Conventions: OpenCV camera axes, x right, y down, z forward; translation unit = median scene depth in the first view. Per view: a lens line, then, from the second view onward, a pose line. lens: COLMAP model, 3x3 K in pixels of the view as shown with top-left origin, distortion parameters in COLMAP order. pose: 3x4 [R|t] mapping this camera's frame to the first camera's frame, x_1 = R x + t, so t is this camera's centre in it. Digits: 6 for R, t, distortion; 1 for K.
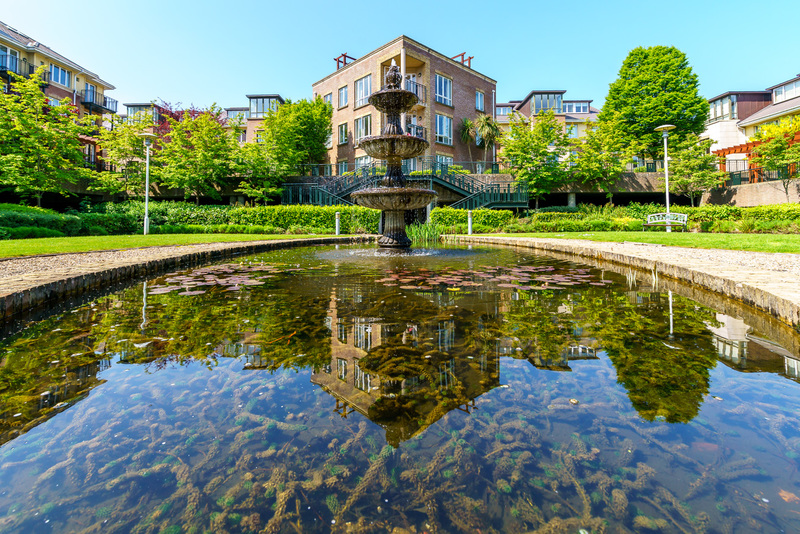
lens RADIAL K [[356.8, 0, 404.2], [0, 356.8, 208.2], [0, 0, 1]] dist [-0.001464, -0.000147]
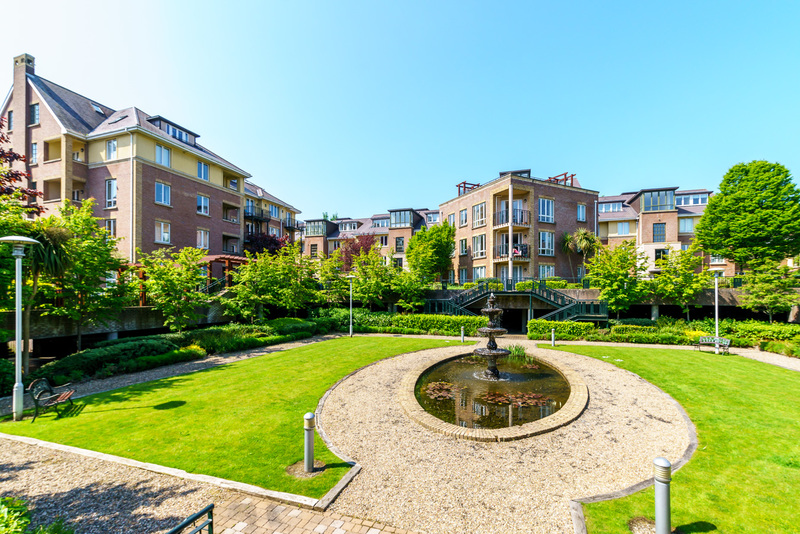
lens RADIAL K [[356.8, 0, 417.5], [0, 356.8, 281.9], [0, 0, 1]] dist [-0.001464, -0.000147]
pose [[0.959329, 0.003058, -0.282274, 0.036438], [0.002525, 0.999808, 0.019411, -0.122616], [0.282279, -0.019334, 0.959138, -0.312505]]
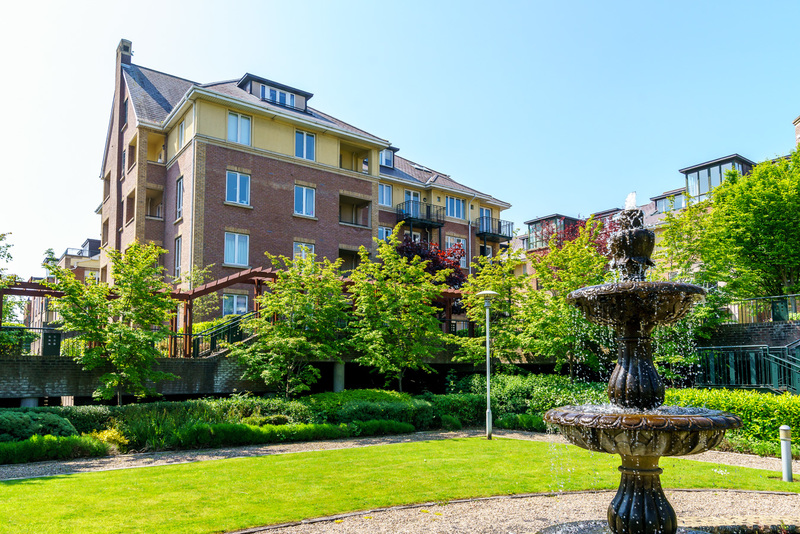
lens RADIAL K [[598.7, 0, 426.7], [0, 598.7, 307.7], [0, 0, 1]] dist [0.007796, -0.003204]
pose [[0.621881, -0.071432, -0.779847, 0.078735], [0.032211, 0.997322, -0.065666, -0.058564], [0.782449, 0.015717, 0.622516, 0.094273]]
